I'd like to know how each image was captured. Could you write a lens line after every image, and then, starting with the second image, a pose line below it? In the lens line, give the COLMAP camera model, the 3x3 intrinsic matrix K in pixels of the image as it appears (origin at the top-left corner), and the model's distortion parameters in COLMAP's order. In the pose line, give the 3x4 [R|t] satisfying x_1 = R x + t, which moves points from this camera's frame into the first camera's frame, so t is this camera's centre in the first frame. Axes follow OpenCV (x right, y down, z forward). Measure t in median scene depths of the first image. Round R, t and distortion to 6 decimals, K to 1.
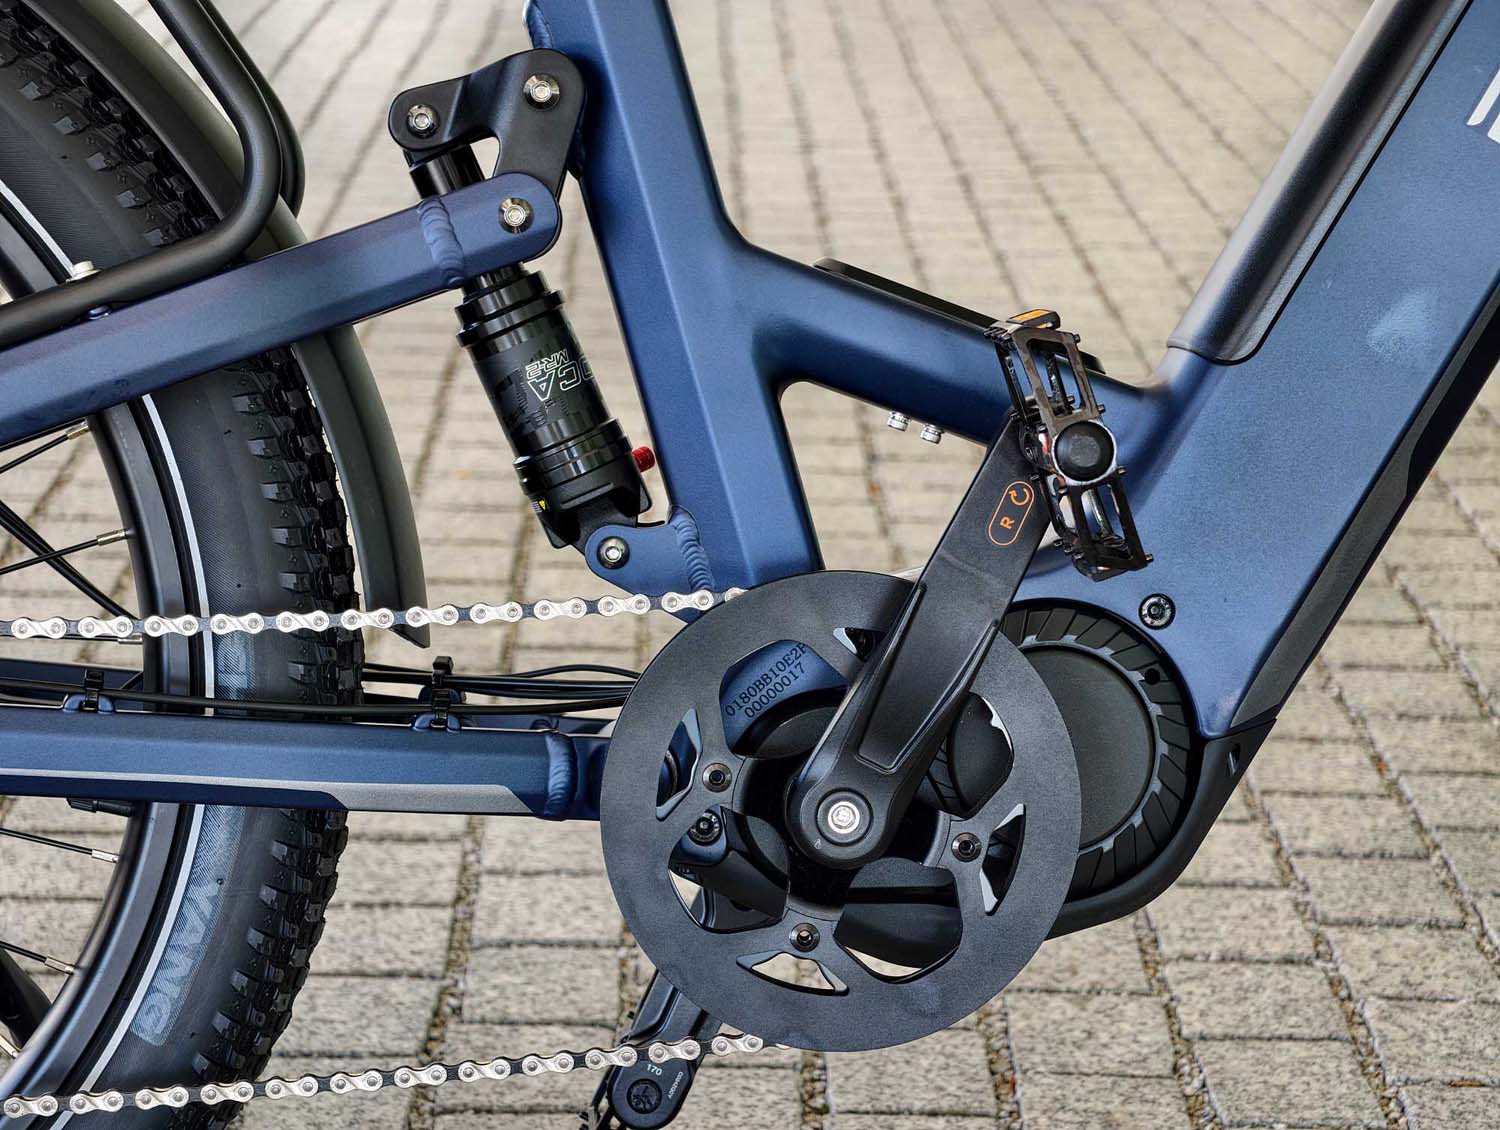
lens RADIAL K [[3612.2, 0, 741.2], [0, 3612.2, 576.8], [0, 0, 1]] dist [0.268415, 0.000000]
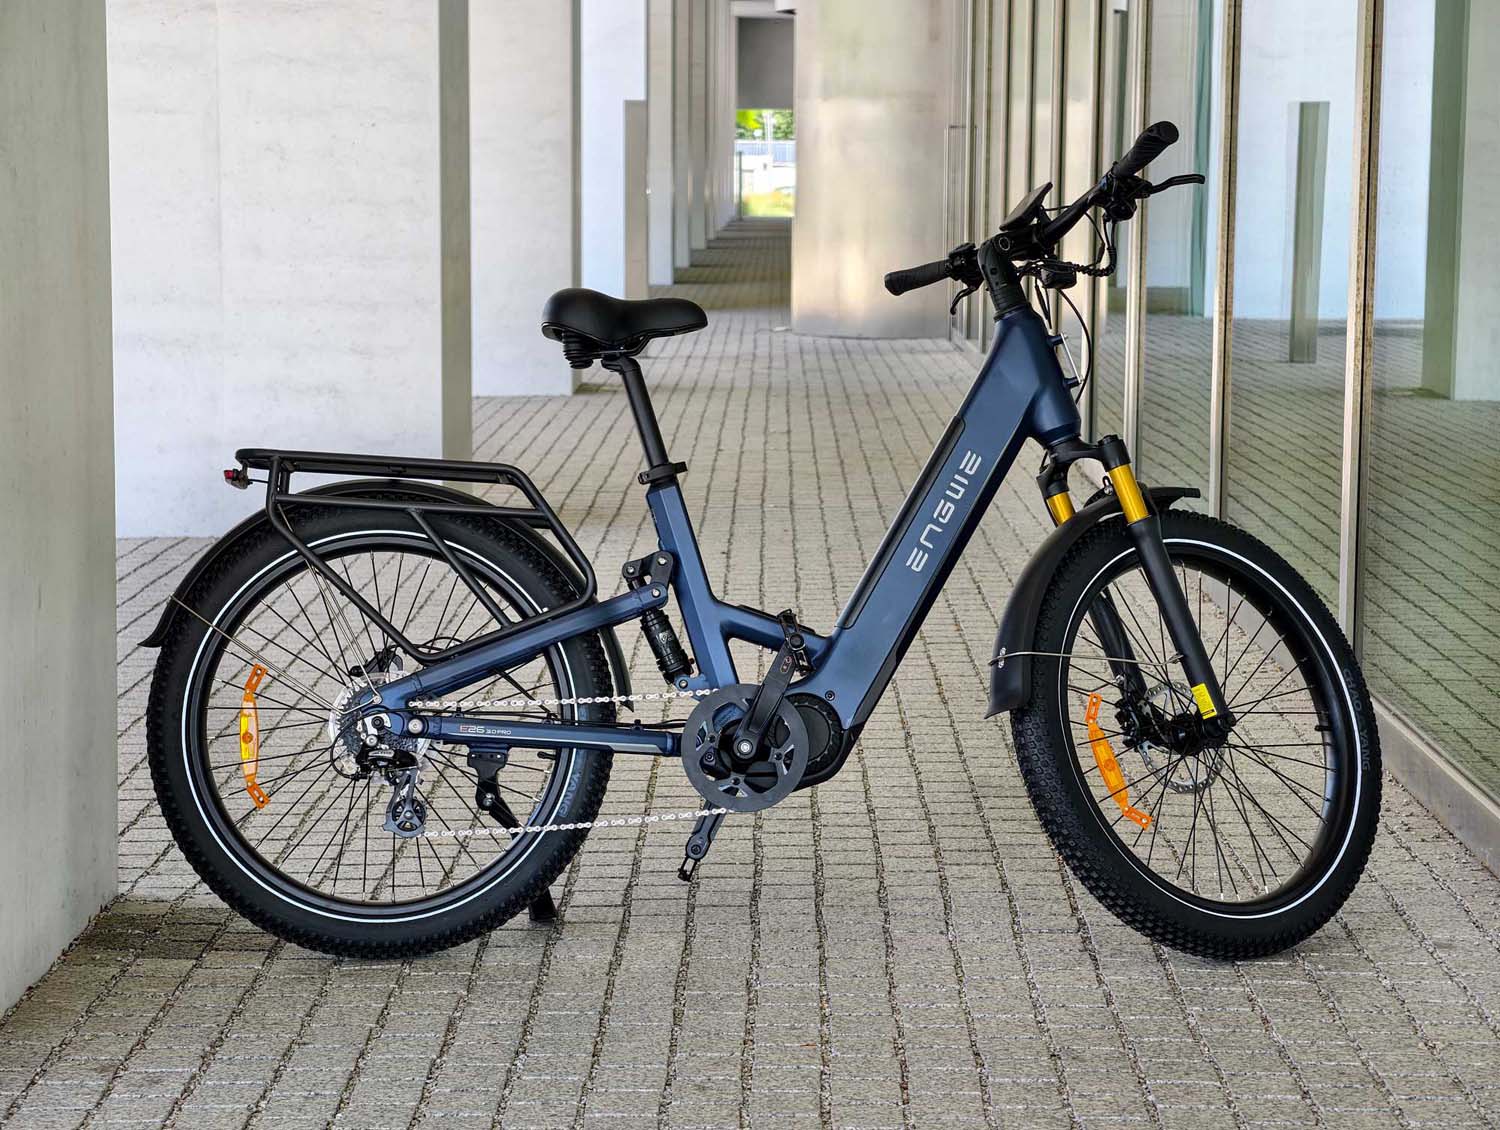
lens RADIAL K [[3612.2, 0, 758.0], [0, 3612.2, 571.6], [0, 0, 1]] dist [0.268415, 0.000000]
pose [[0.999626, -0.022785, -0.015097, 0.099506], [0.020222, 0.988120, -0.152350, 0.445641], [0.018389, 0.151988, 0.988211, -2.676976]]
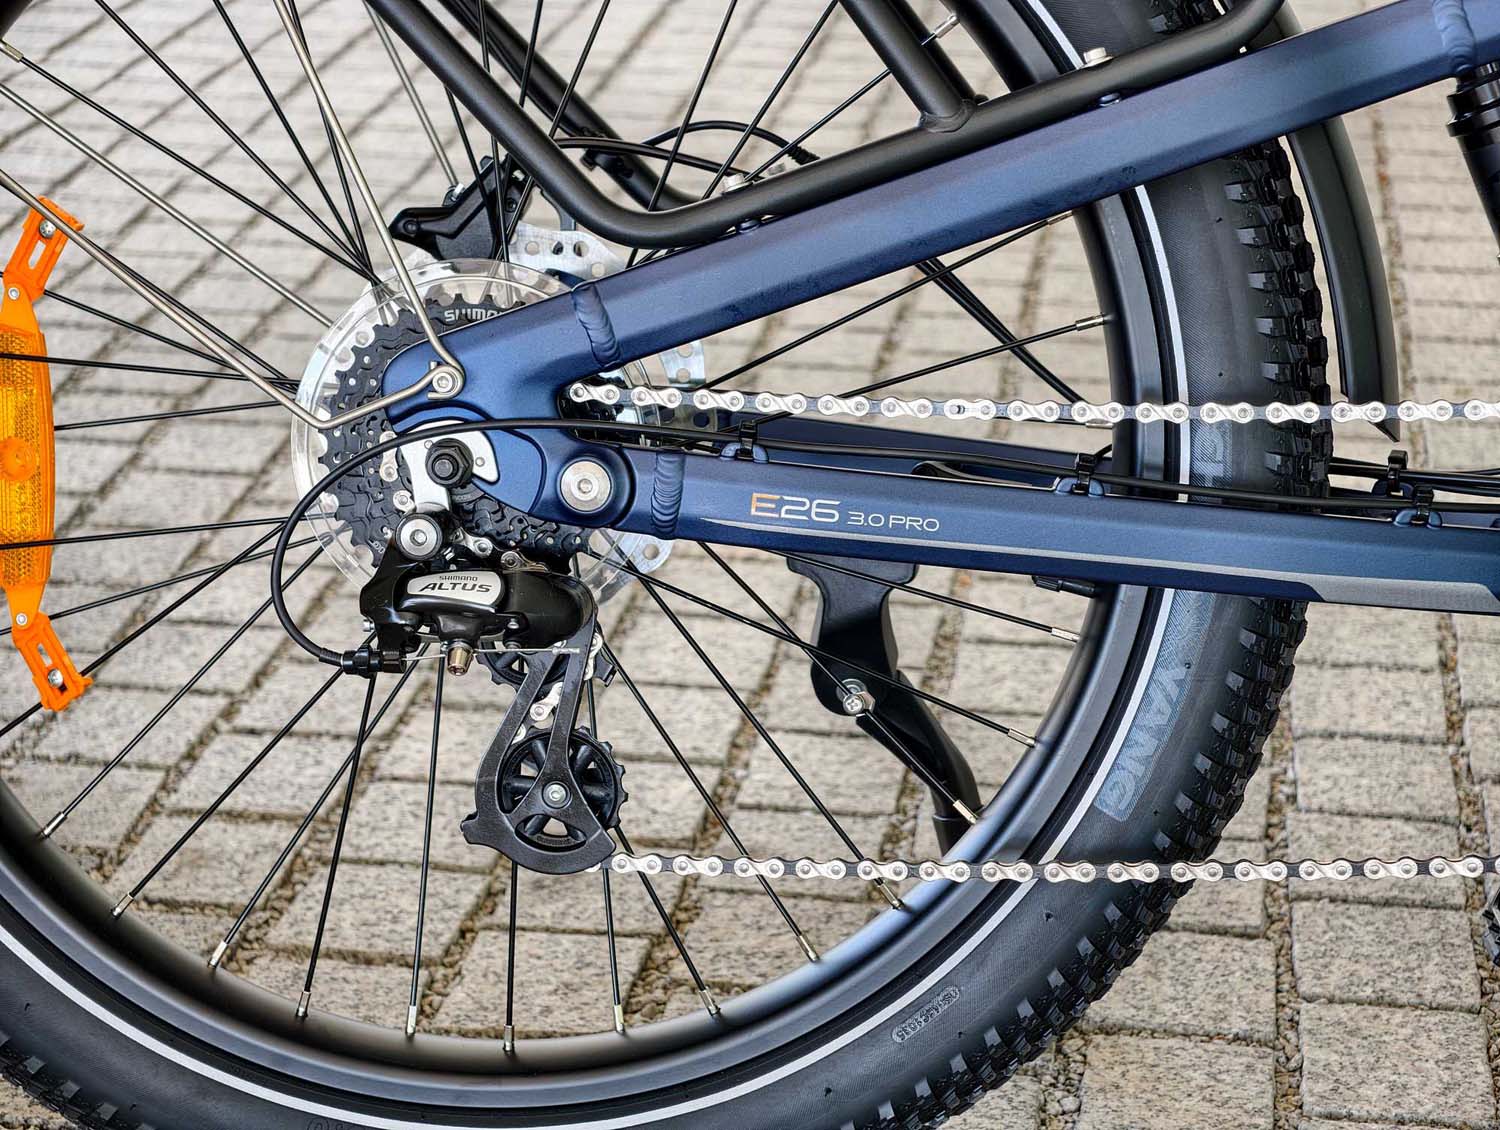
lens RADIAL K [[3612.2, 0, 751.1], [0, 3612.2, 572.1], [0, 0, 1]] dist [0.268415, 0.000000]
pose [[0.988127, 0.041389, -0.147960, -0.114160], [-0.032366, 0.997496, 0.062882, -0.002012], [0.150192, -0.057347, 0.986992, -0.015960]]
